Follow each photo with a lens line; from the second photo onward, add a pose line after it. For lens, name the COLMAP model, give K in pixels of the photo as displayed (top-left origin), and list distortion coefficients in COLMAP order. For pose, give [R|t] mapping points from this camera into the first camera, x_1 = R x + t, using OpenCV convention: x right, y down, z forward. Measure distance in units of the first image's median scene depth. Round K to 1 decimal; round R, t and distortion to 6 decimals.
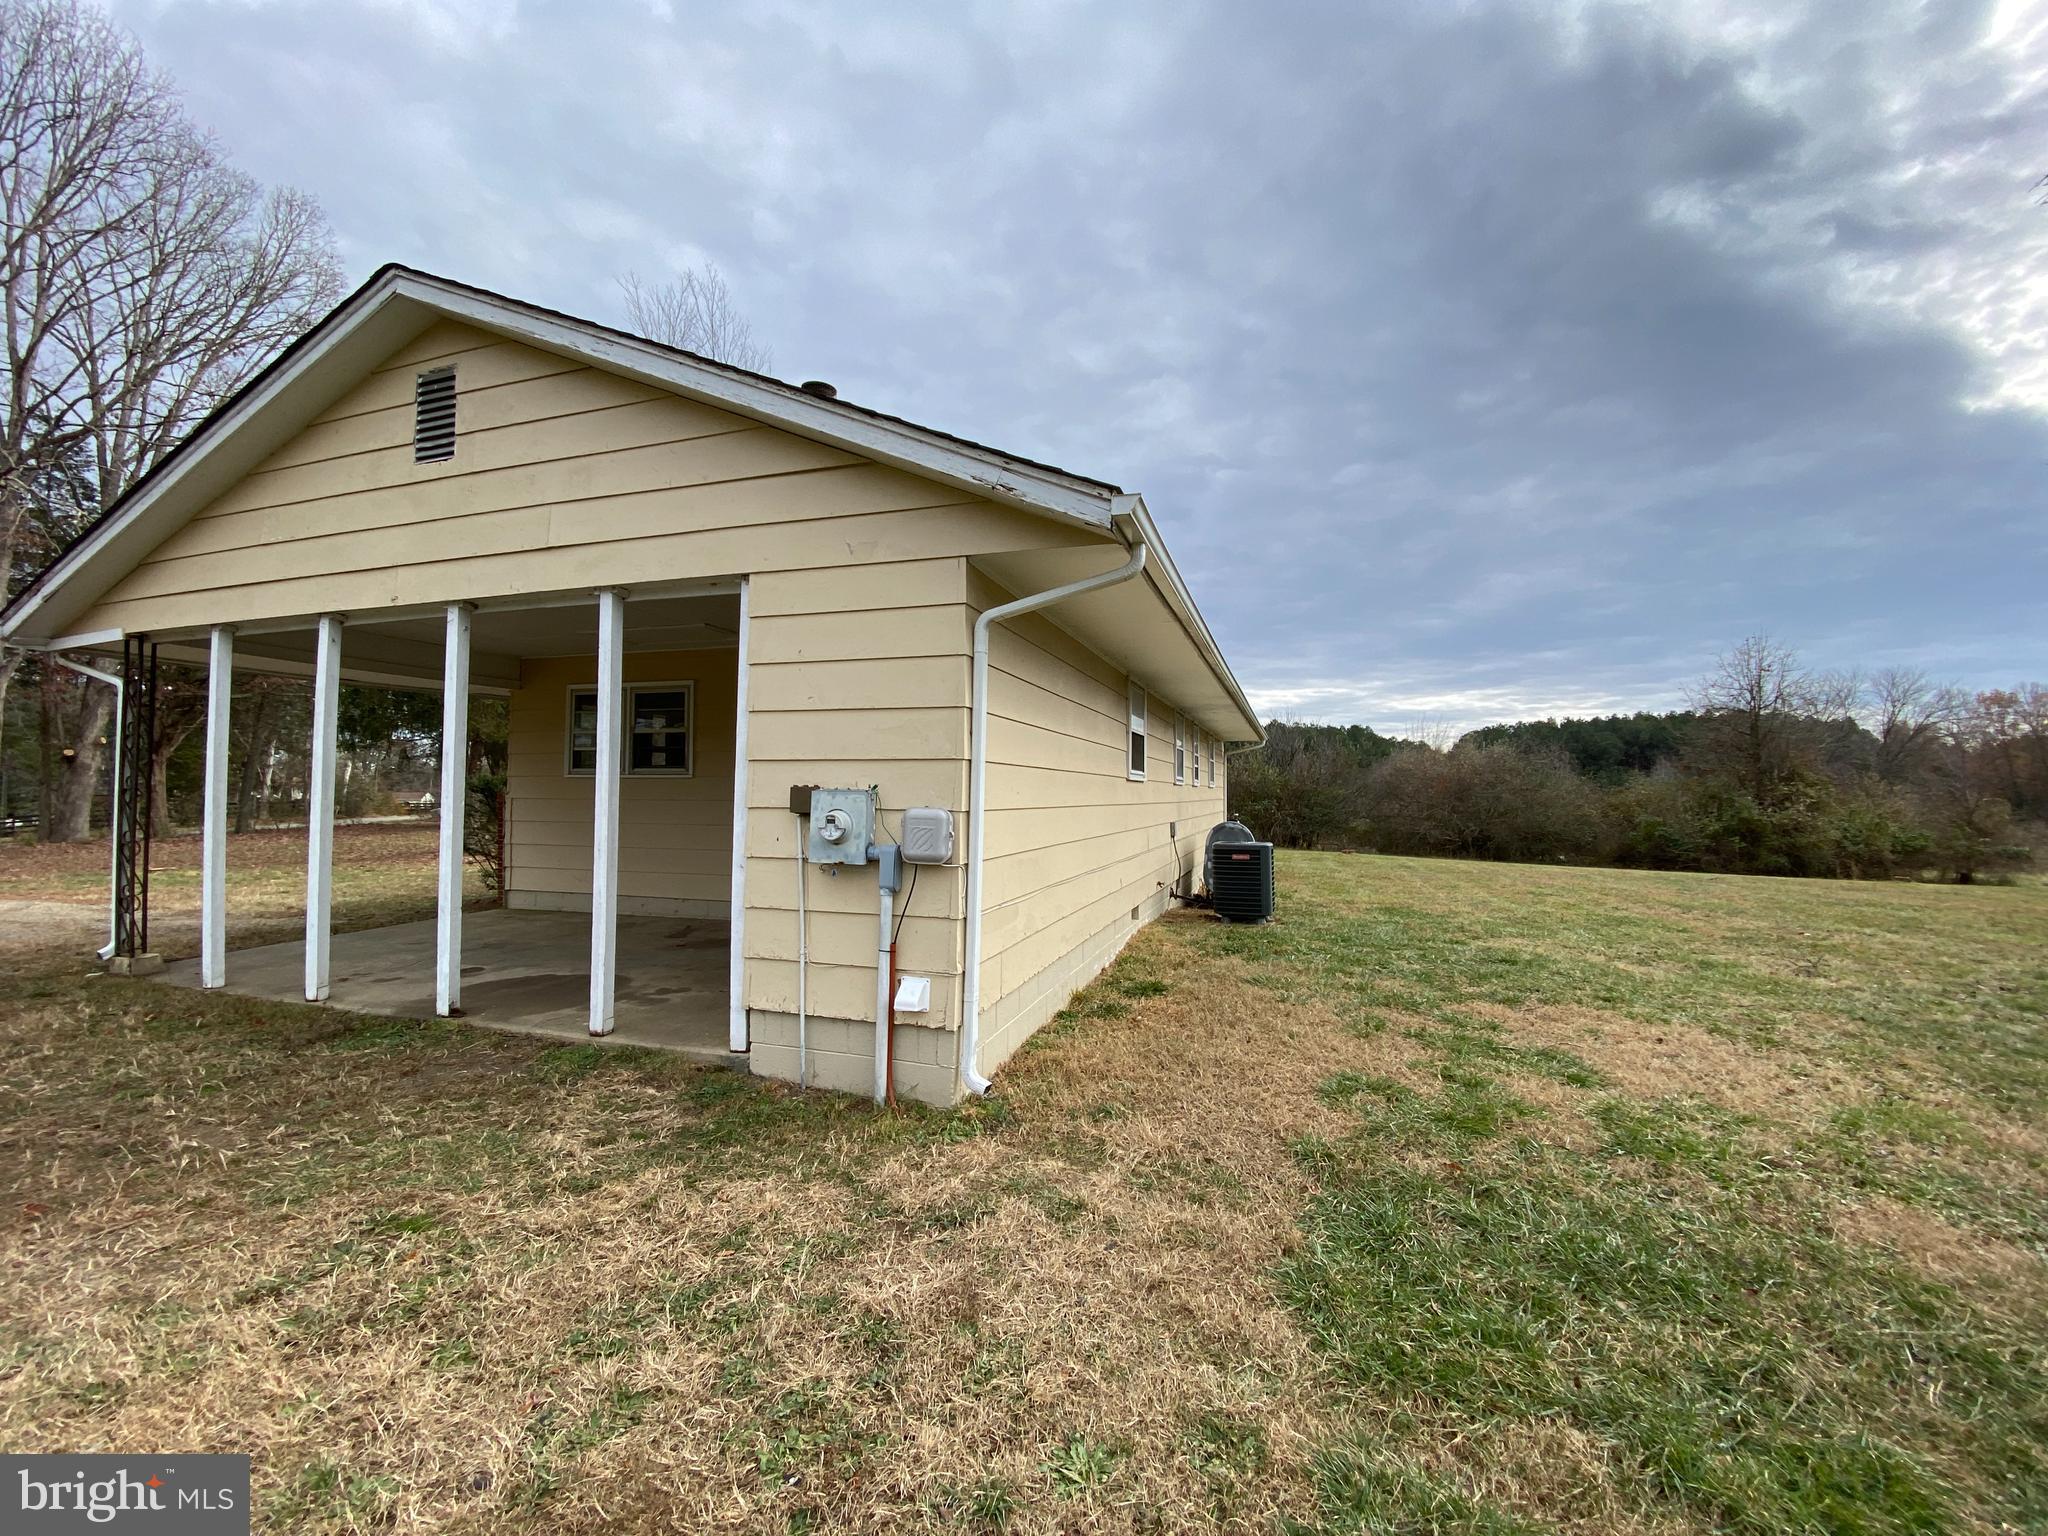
lens RADIAL K [[831.7, 0, 1018.7], [0, 831.7, 765.5], [0, 0, 1]] dist [0.002528, -0.010327]
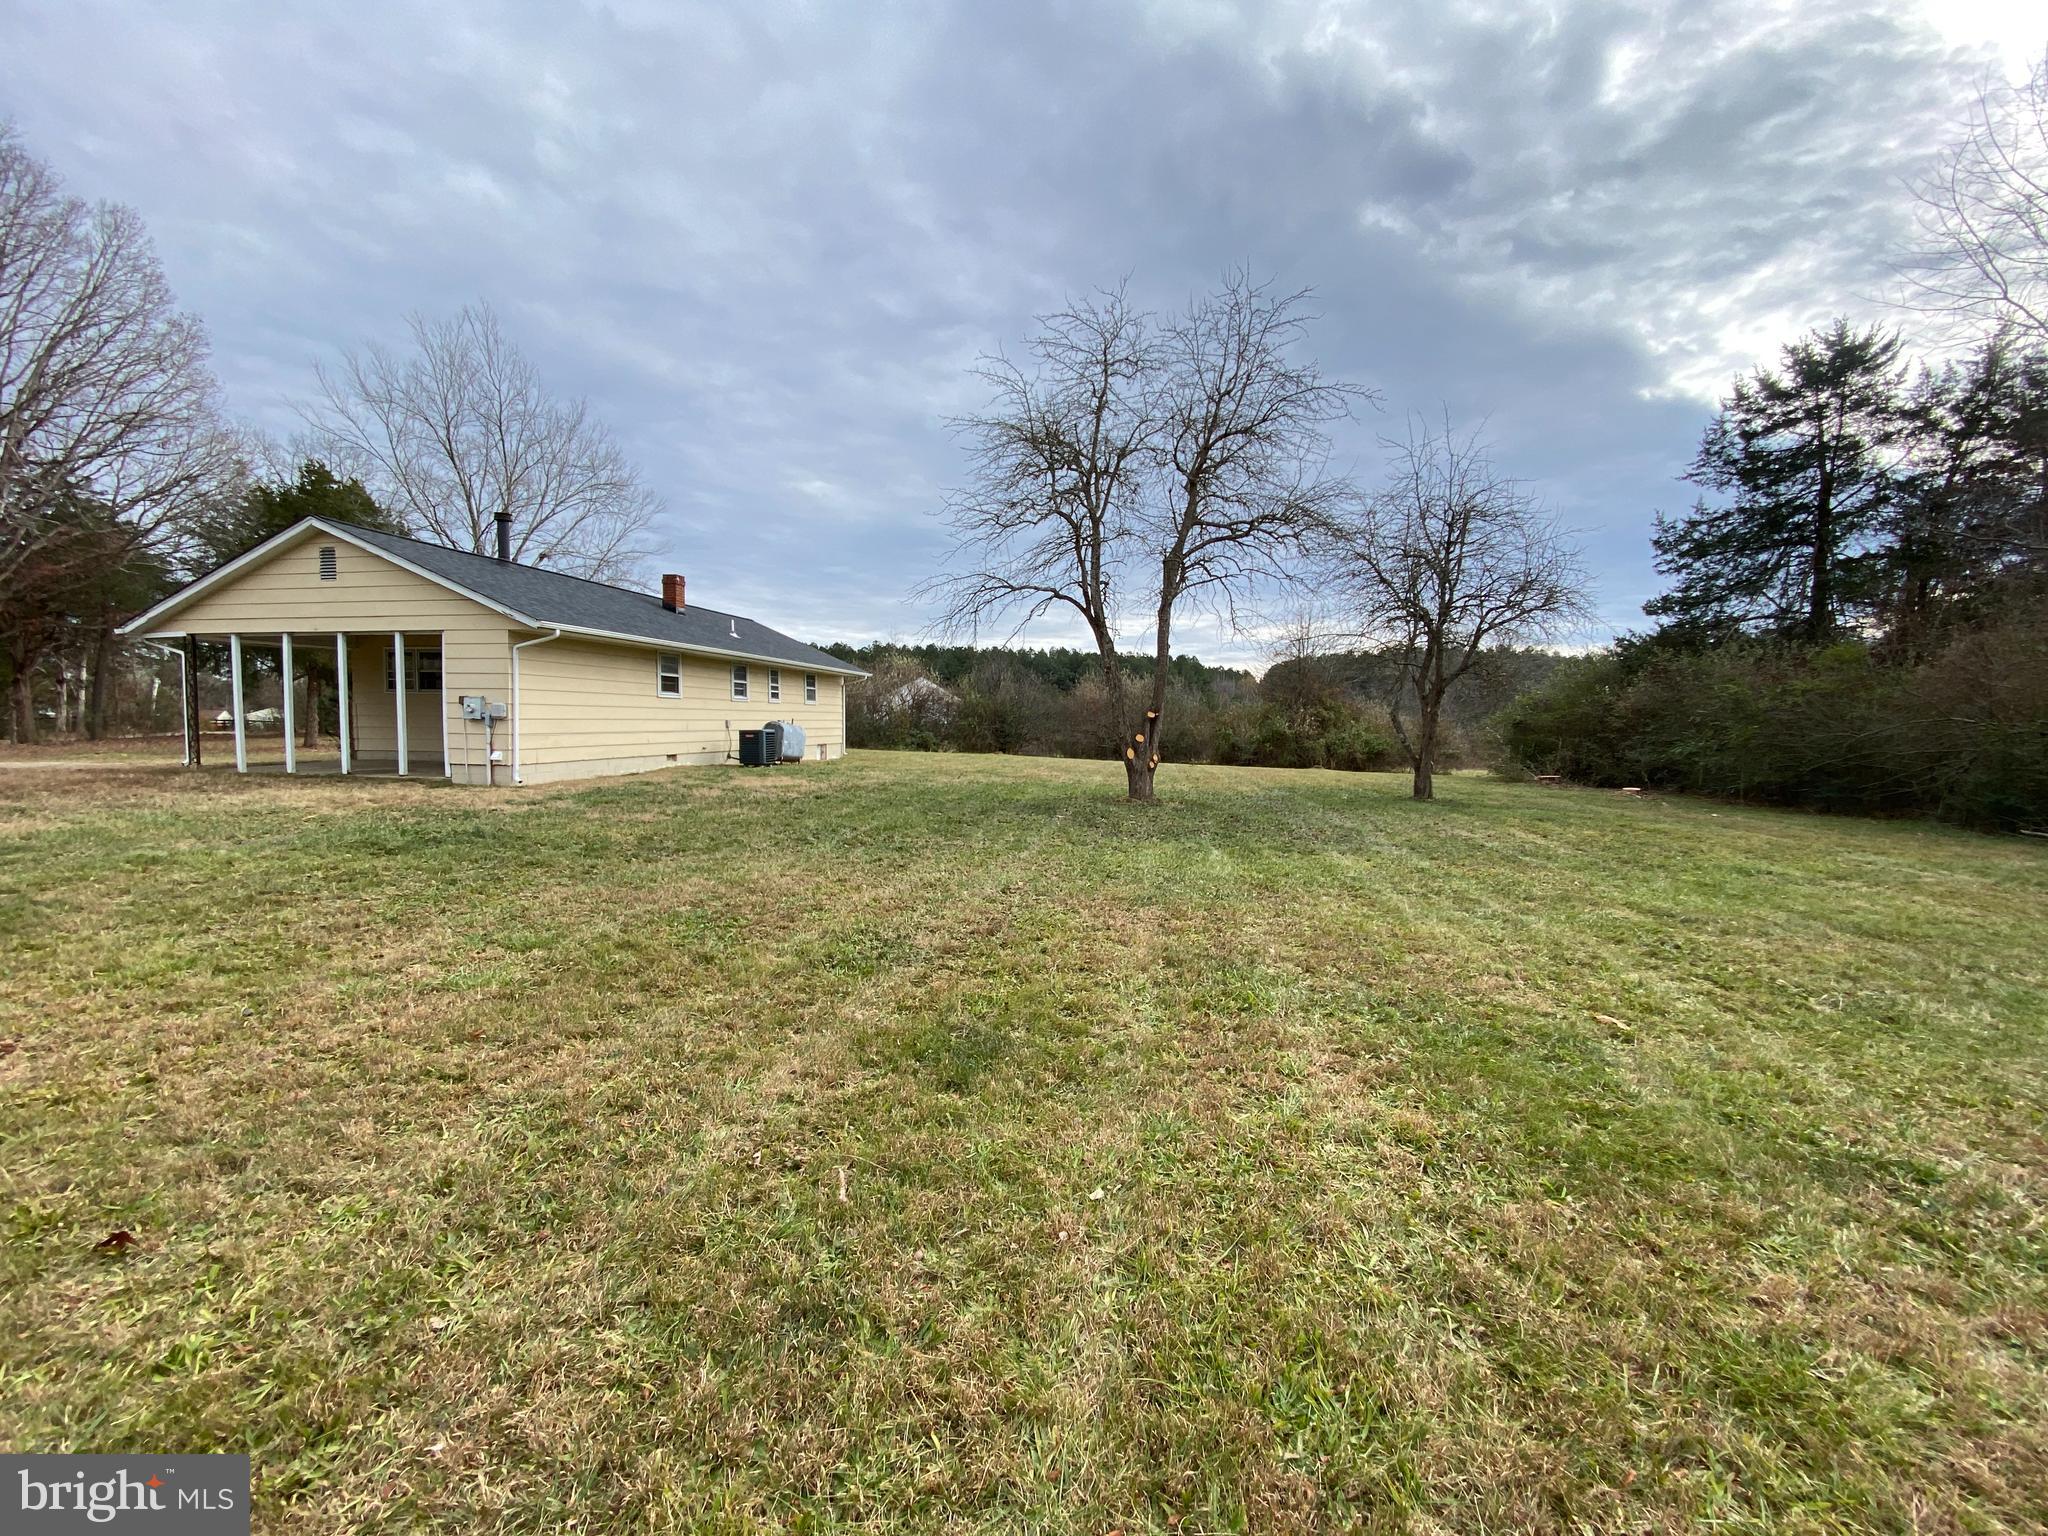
lens RADIAL K [[831.7, 0, 1027.3], [0, 831.7, 787.9], [0, 0, 1]] dist [0.002528, -0.010327]
pose [[0.985554, -0.012582, 0.168895, 0.088608], [-0.007035, 0.993335, 0.115052, -0.000212], [-0.169217, -0.114578, 0.978896, -0.170946]]
